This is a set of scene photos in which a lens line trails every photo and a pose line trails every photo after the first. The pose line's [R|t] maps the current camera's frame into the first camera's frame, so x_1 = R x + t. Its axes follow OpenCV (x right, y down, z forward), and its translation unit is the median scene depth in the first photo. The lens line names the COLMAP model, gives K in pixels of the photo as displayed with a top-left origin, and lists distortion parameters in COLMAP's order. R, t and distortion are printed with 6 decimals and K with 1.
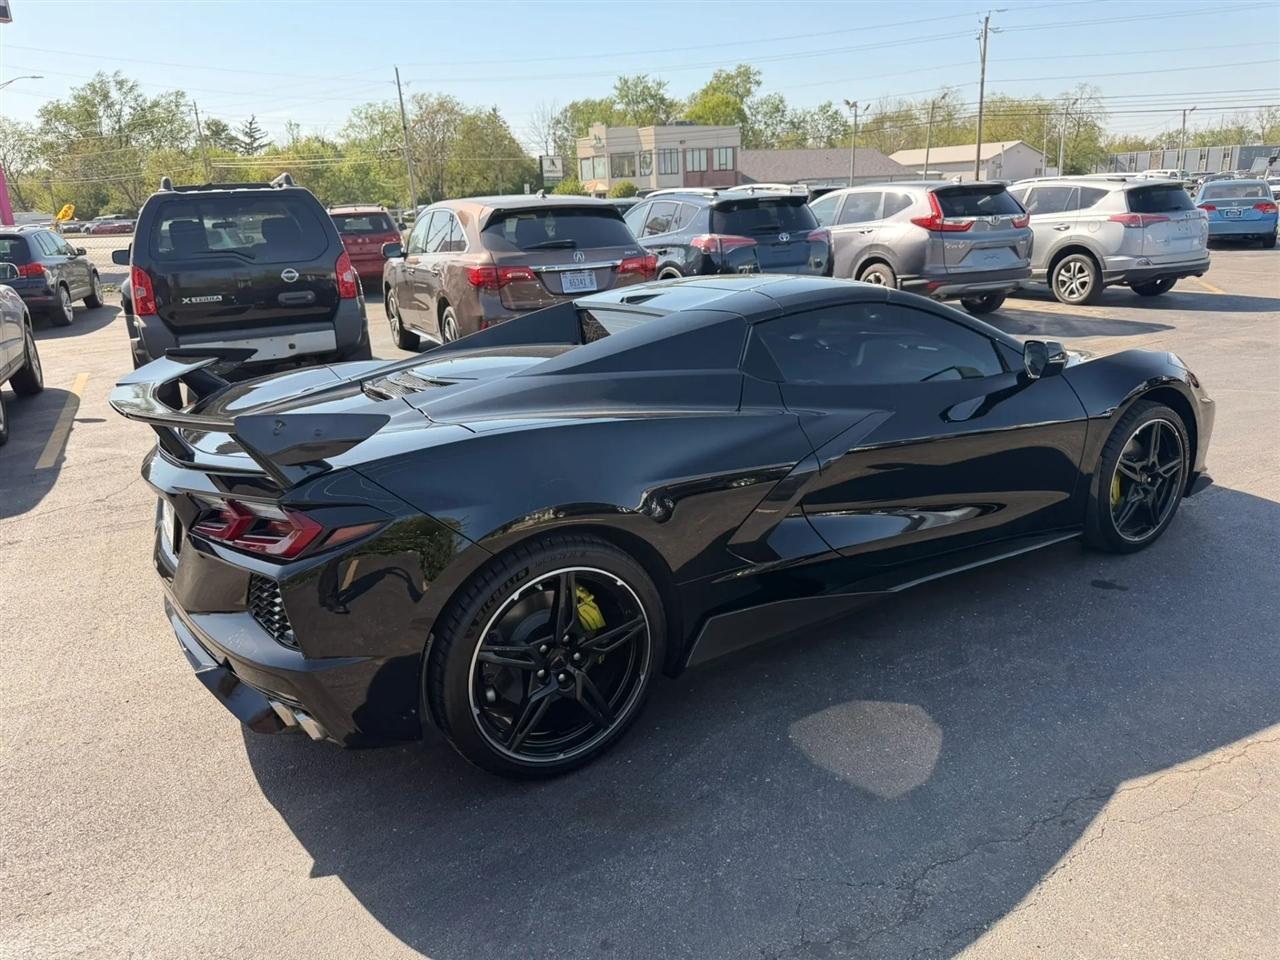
lens RADIAL K [[903.8, 0, 649.7], [0, 903.8, 485.8], [0, 0, 1]] dist [0.014441, -0.021507]
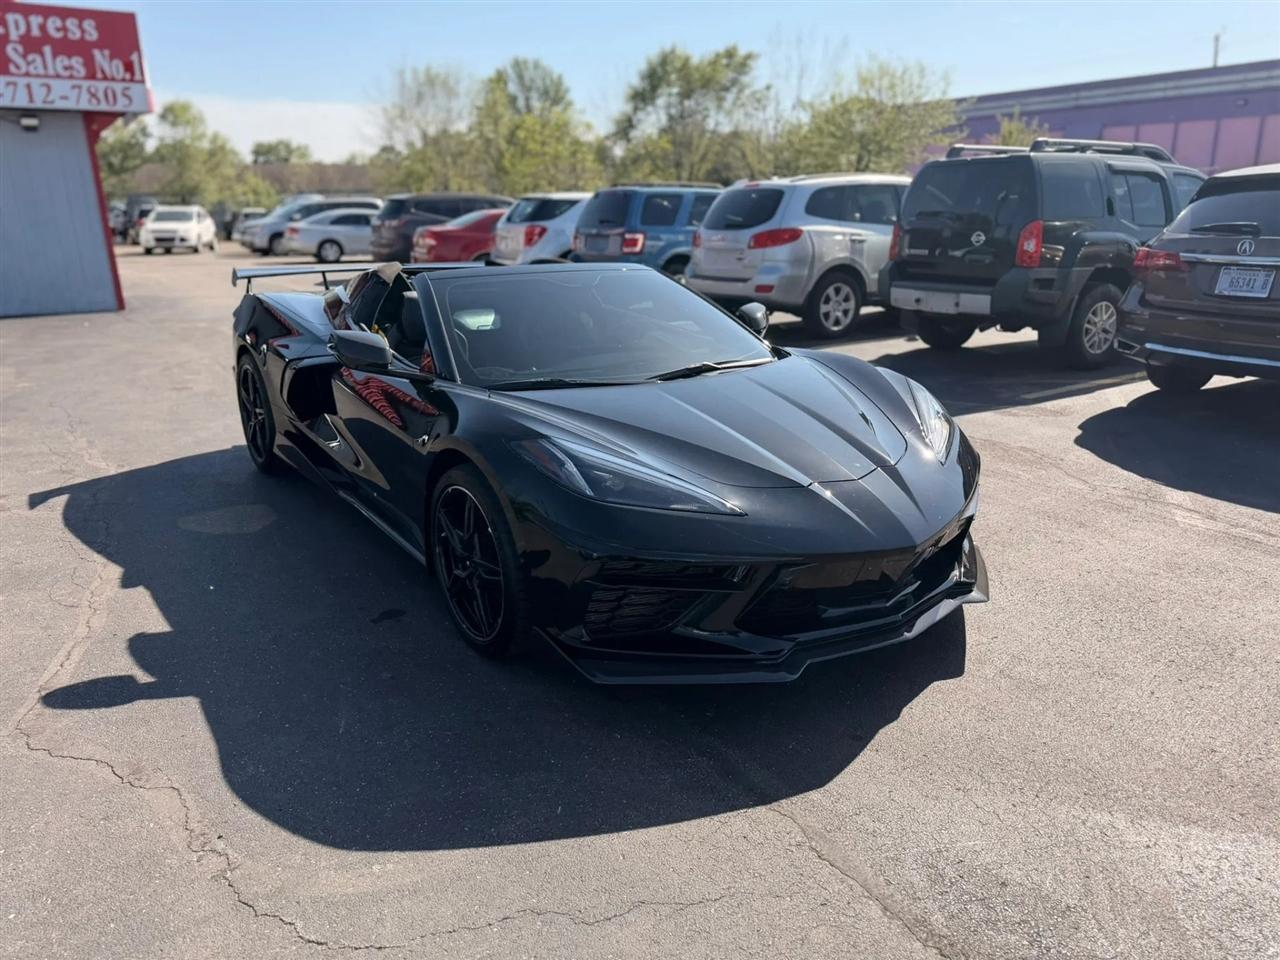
lens RADIAL K [[903.8, 0, 644.5], [0, 903.8, 475.4], [0, 0, 1]] dist [0.014441, -0.021507]
pose [[0.066522, 0.325464, -0.943211, 0.405191], [-0.280846, 0.913194, 0.295300, -0.110898], [0.957445, 0.245253, 0.152153, 0.323042]]
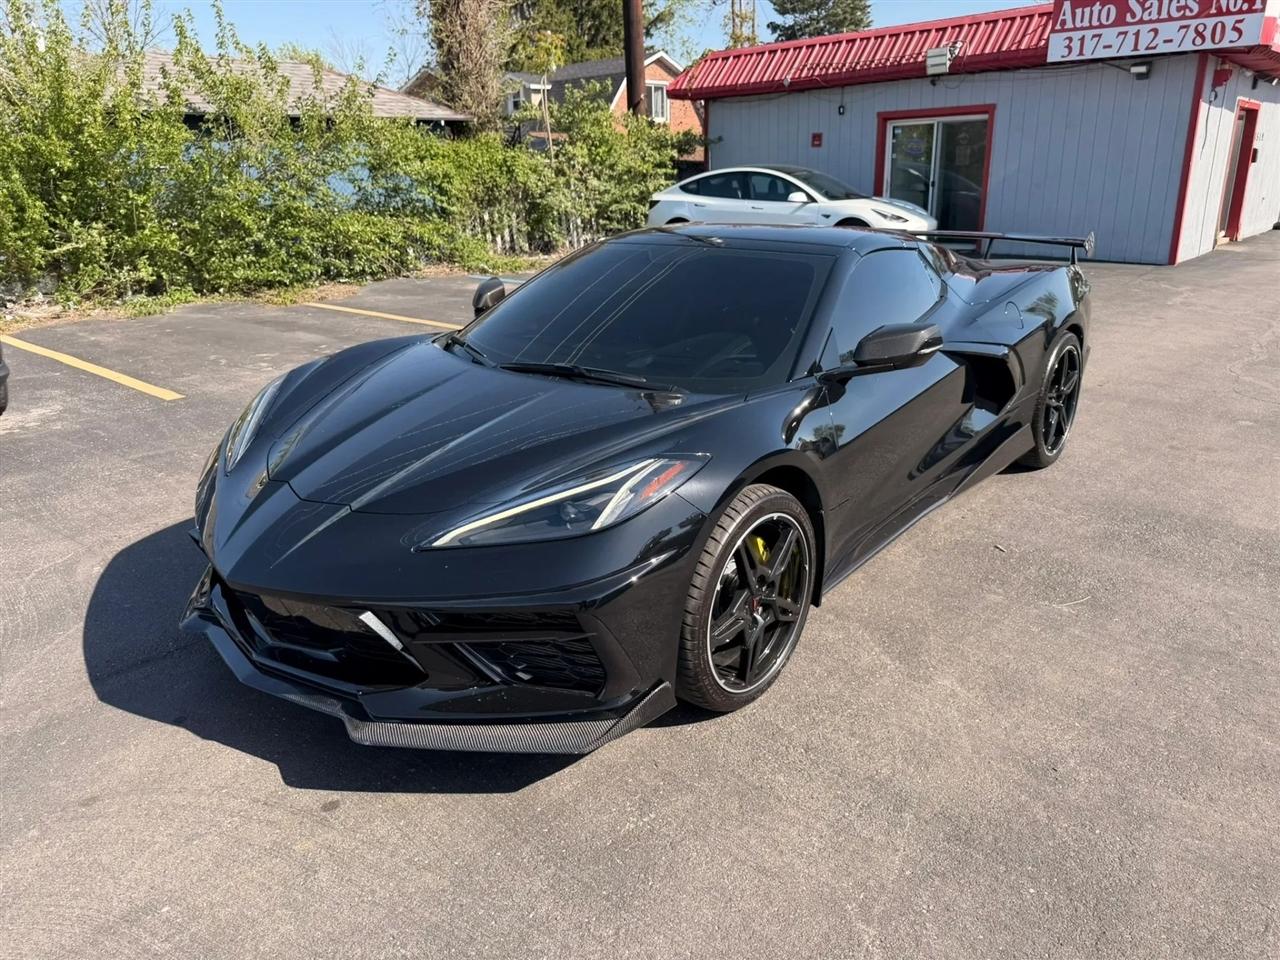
lens RADIAL K [[903.8, 0, 636.4], [0, 903.8, 485.3], [0, 0, 1]] dist [0.014441, -0.021507]
pose [[-0.947911, 0.161568, -0.274520, 0.171299], [-0.031672, 0.809740, 0.585933, -0.182065], [0.316958, 0.564107, -0.762444, 0.590549]]
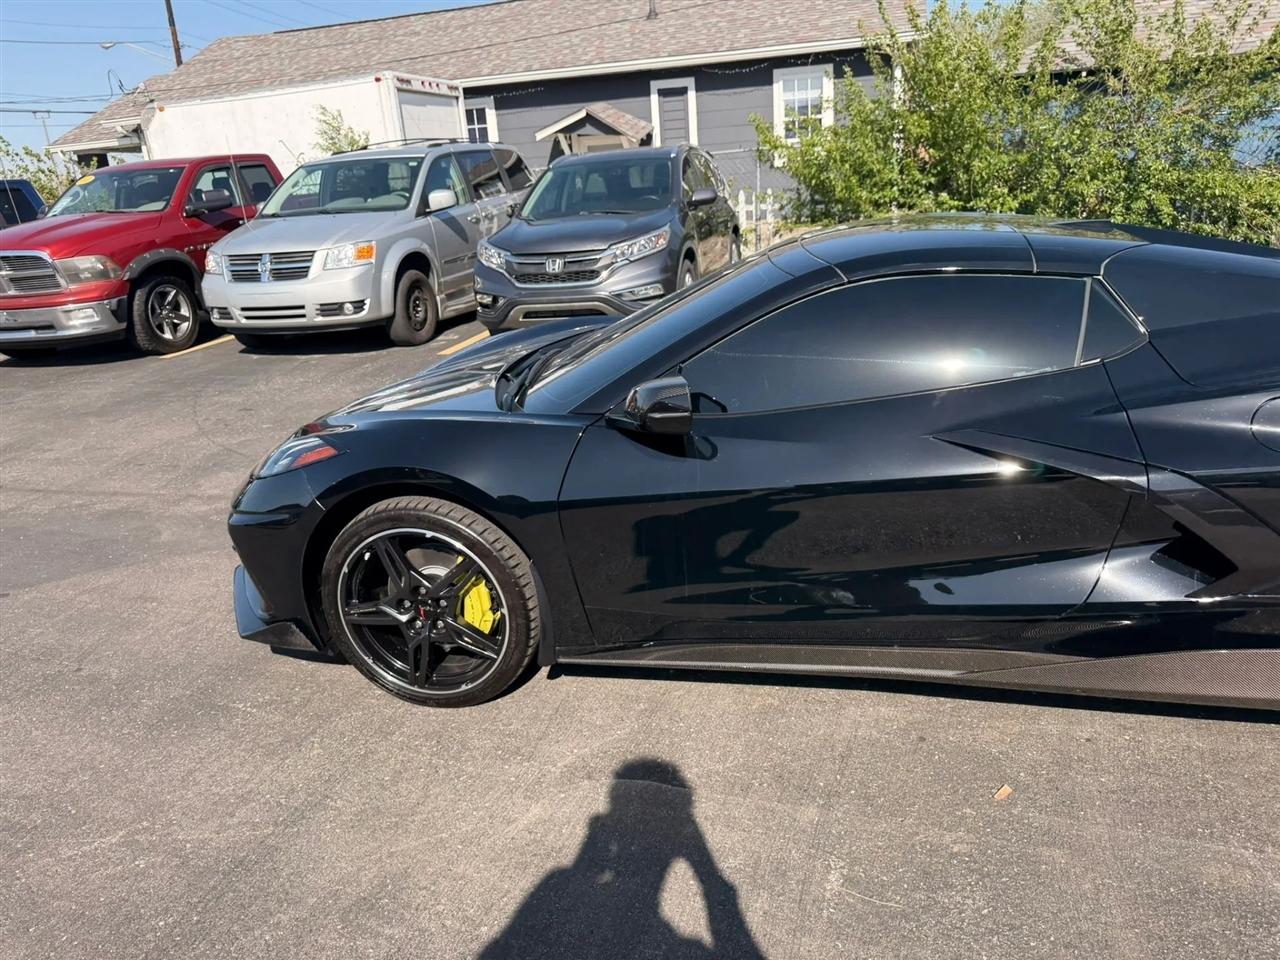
lens RADIAL K [[904.9, 0, 630.7], [0, 904.9, 491.6], [0, 0, 1]] dist [0.015748, -0.031728]
pose [[-0.696698, -0.146281, 0.702292, -0.093753], [0.303541, 0.826917, 0.473362, -0.146668], [-0.649981, 0.542965, -0.531709, 0.519342]]
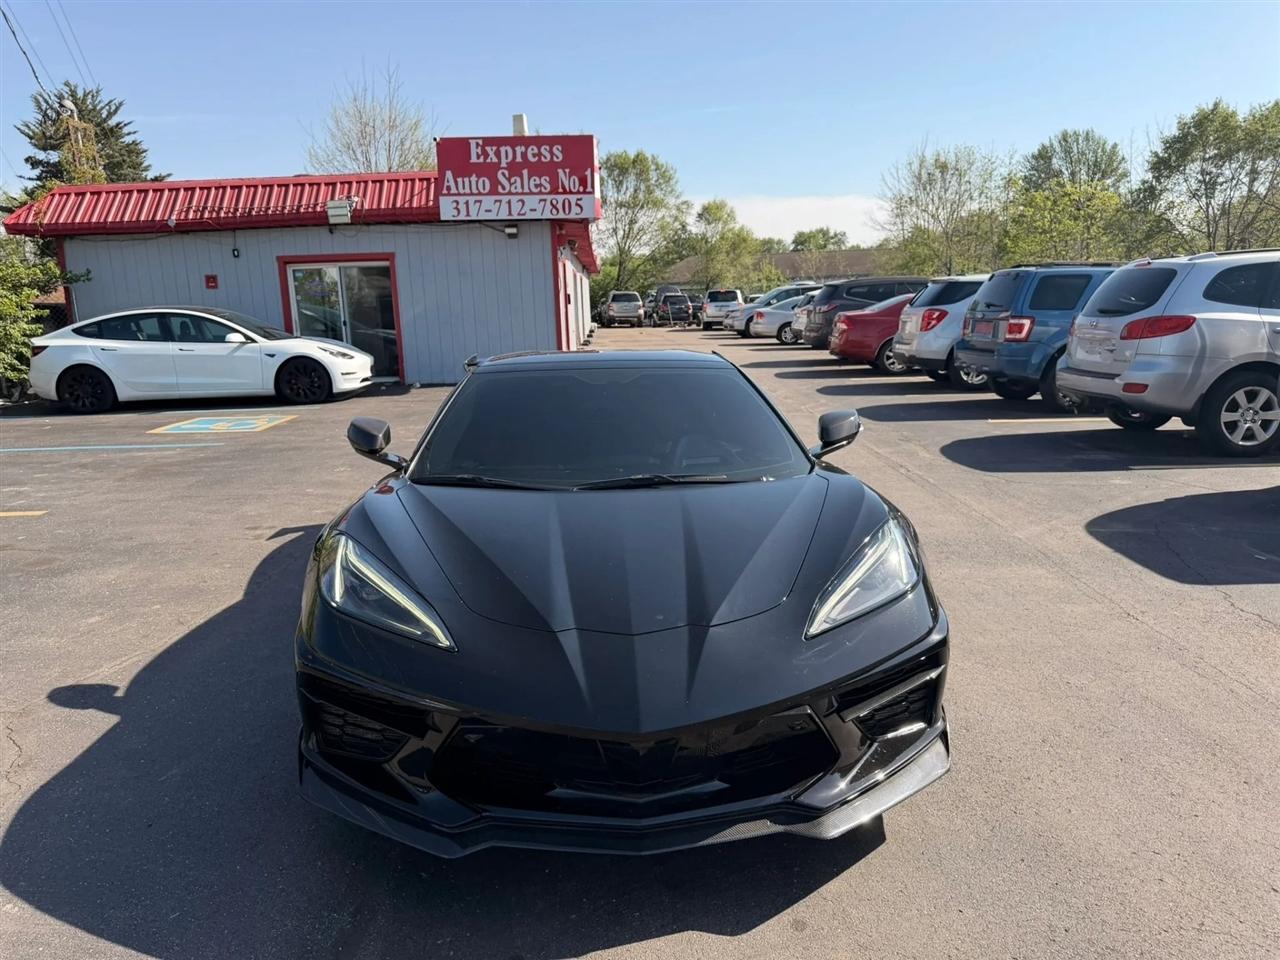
lens RADIAL K [[903.8, 0, 630.4], [0, 903.8, 481.3], [0, 0, 1]] dist [0.014441, -0.021507]
pose [[-0.478672, 0.228379, -0.847771, 0.341990], [-0.210547, 0.907545, 0.363361, -0.155570], [0.852375, 0.352427, -0.386332, 0.473625]]
